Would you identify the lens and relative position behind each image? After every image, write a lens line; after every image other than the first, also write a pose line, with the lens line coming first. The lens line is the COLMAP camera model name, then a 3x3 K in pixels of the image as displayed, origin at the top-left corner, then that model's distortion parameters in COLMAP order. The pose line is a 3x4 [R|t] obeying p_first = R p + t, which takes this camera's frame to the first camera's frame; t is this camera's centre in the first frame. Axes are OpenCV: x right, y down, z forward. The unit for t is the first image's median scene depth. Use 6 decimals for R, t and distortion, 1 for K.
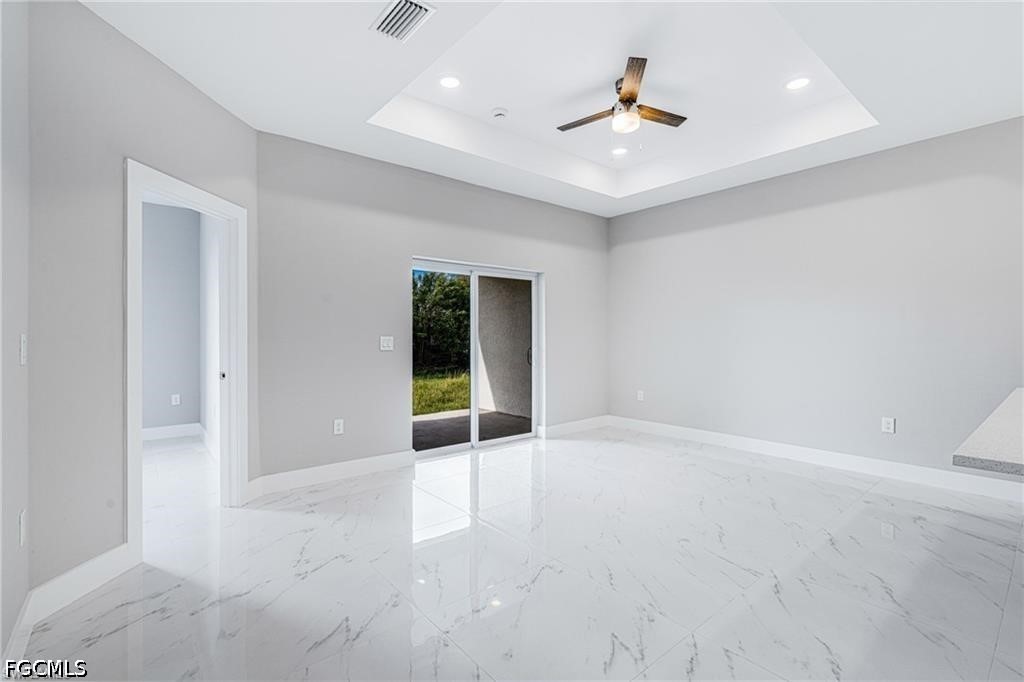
lens RADIAL K [[466.8, 0, 507.8], [0, 466.8, 337.8], [0, 0, 1]] dist [-0.002084, -0.000159]
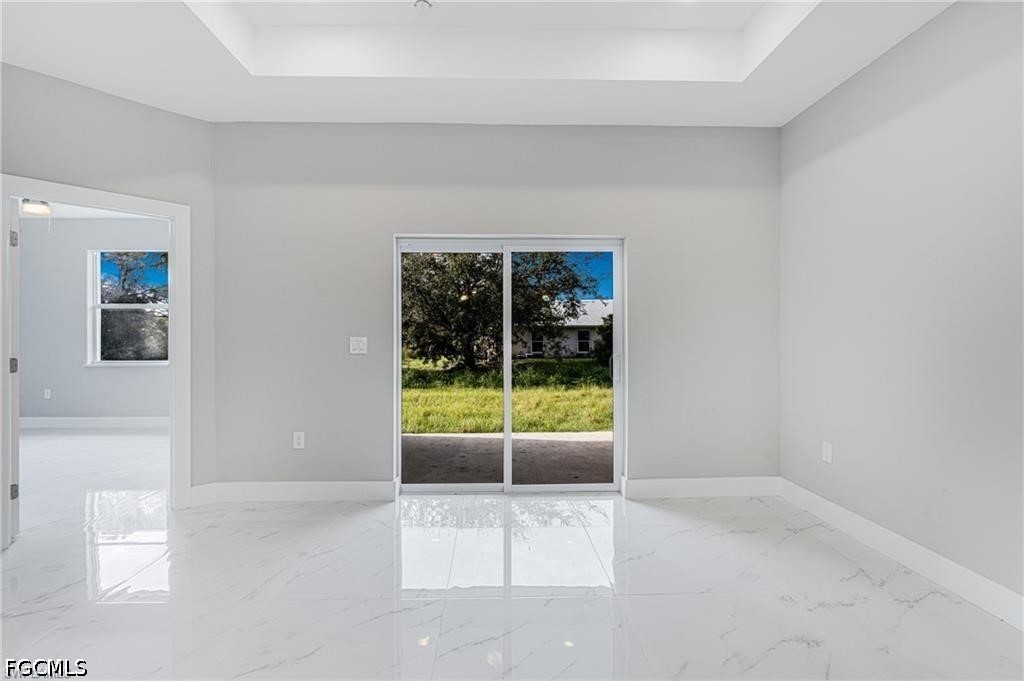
lens RADIAL K [[466.8, 0, 507.8], [0, 466.8, 337.3], [0, 0, 1]] dist [-0.002084, -0.000159]
pose [[0.780870, 0.002224, -0.624689, 0.354084], [-0.003478, 0.999994, -0.000787, -0.001849], [0.624684, 0.002787, 0.780873, 0.407962]]
